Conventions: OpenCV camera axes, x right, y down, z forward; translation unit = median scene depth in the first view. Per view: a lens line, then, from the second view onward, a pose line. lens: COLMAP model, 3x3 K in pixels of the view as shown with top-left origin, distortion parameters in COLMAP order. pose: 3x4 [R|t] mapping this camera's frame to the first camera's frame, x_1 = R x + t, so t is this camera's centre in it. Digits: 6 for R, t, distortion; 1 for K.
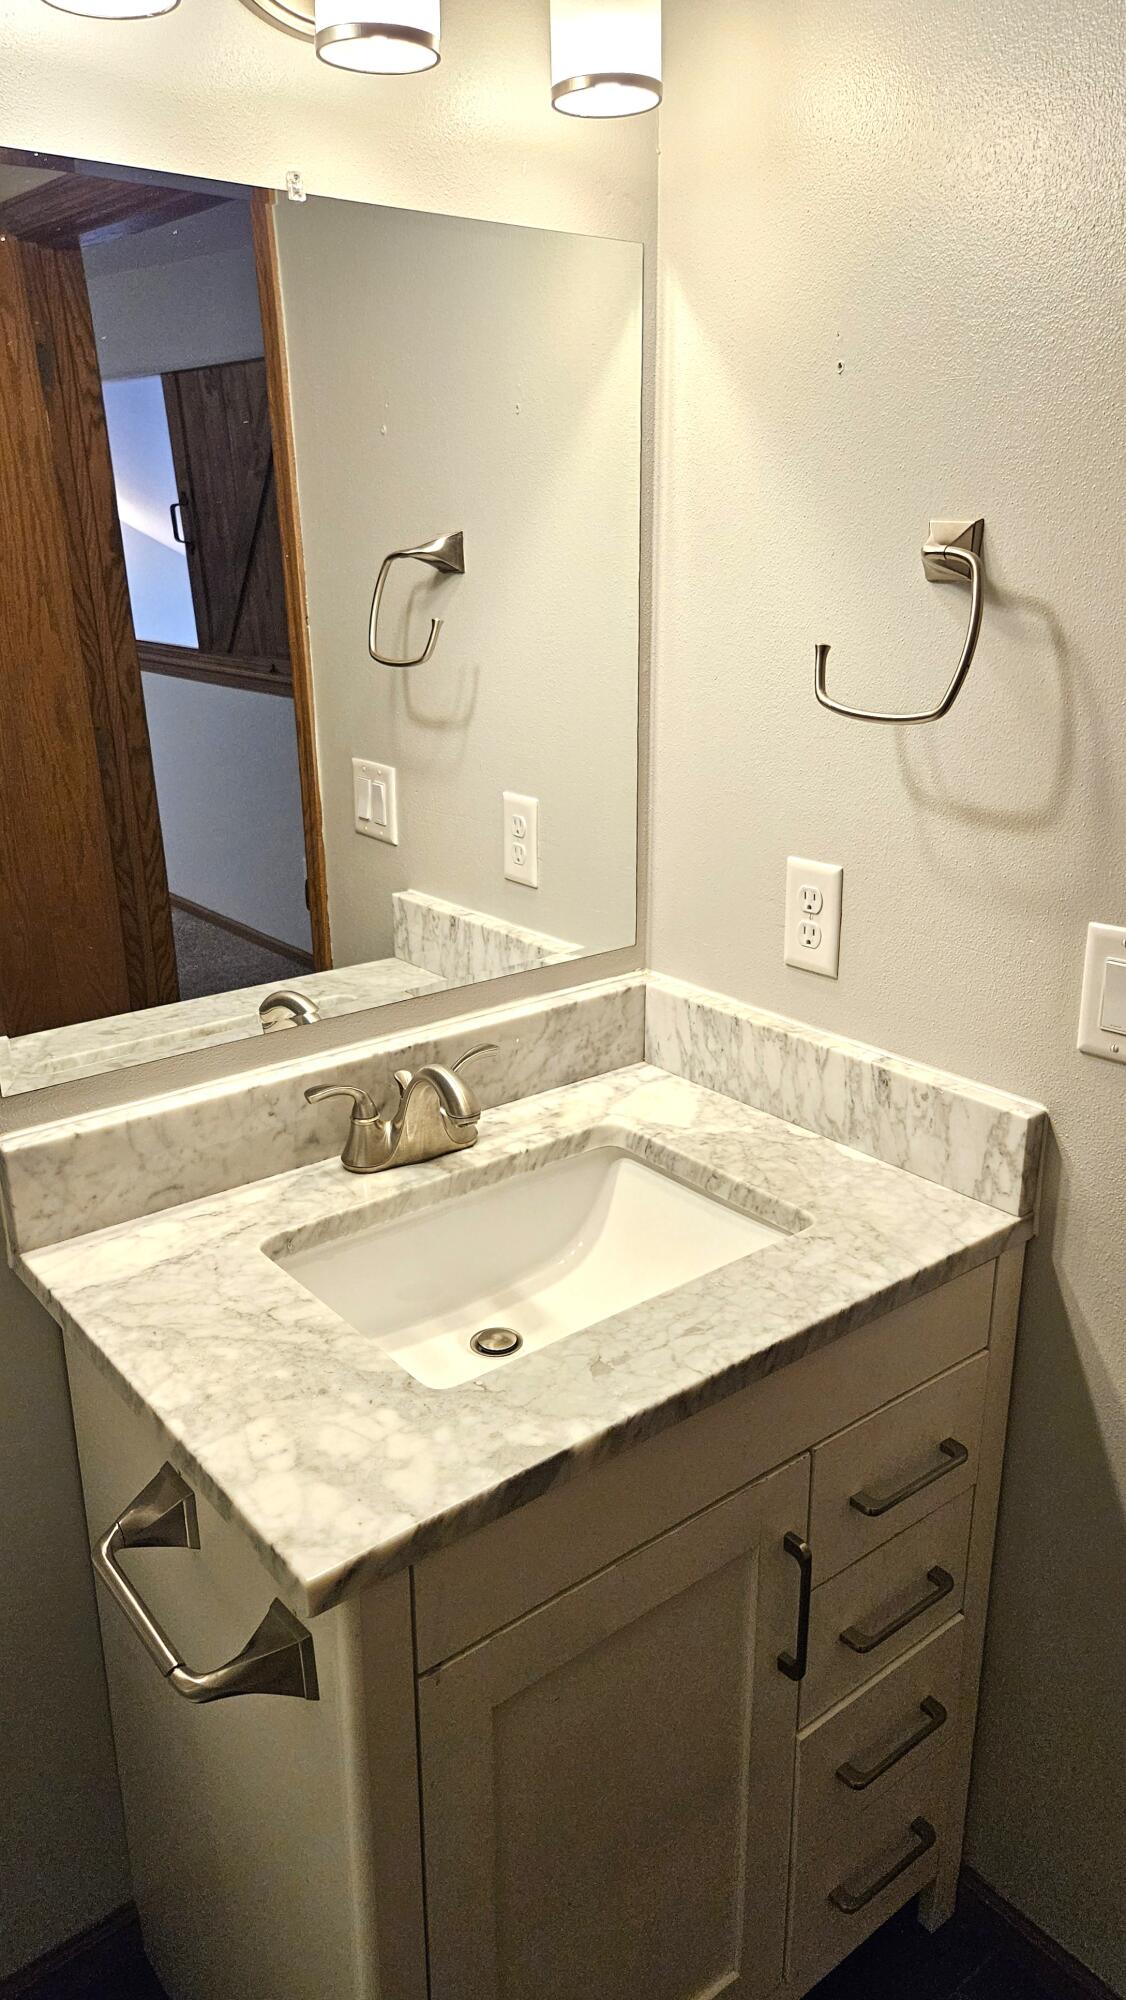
lens RADIAL K [[1334.4, 0, 570.9], [0, 1334.4, 1000.2], [0, 0, 1]] dist [0.002895, 0.000733]
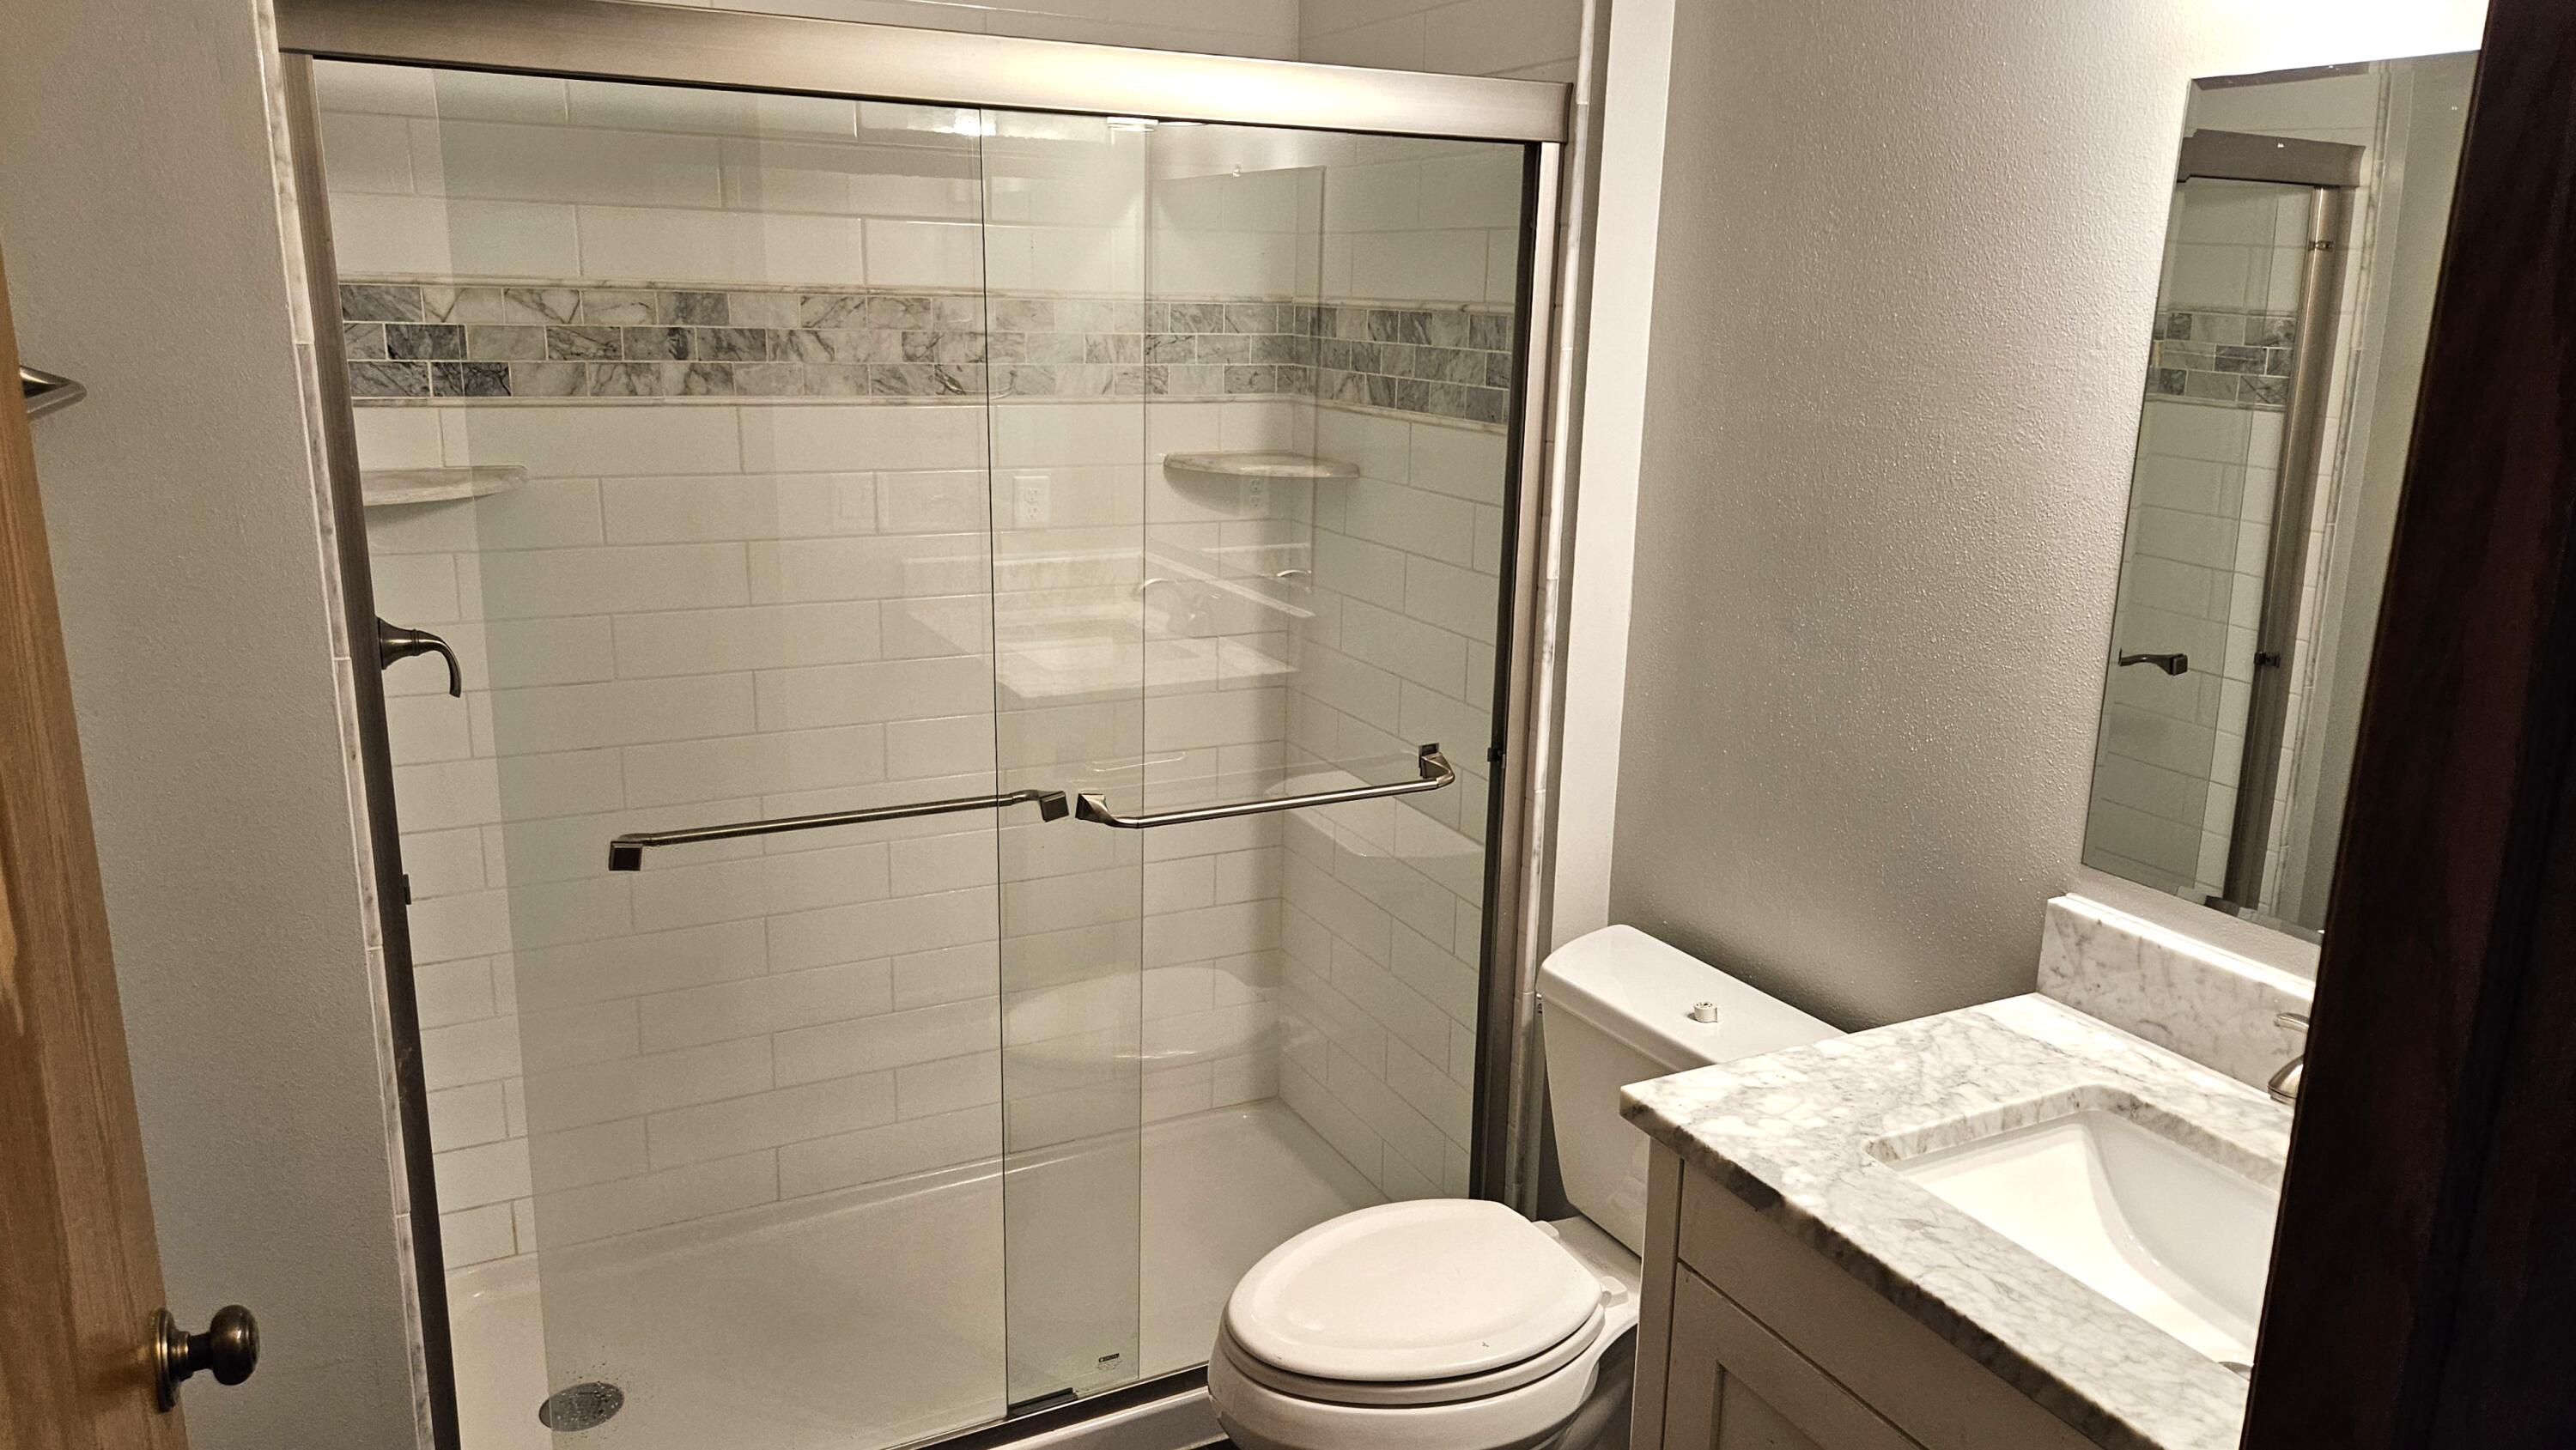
lens RADIAL K [[1718.6, 0, 1296.5], [0, 1718.6, 723.2], [0, 0, 1]] dist [0.002895, 0.000733]
pose [[-0.191213, 0.250196, -0.949126, 1.103724], [-0.328555, 0.894872, 0.302086, -0.266196], [0.924927, 0.369603, -0.088908, 0.483613]]
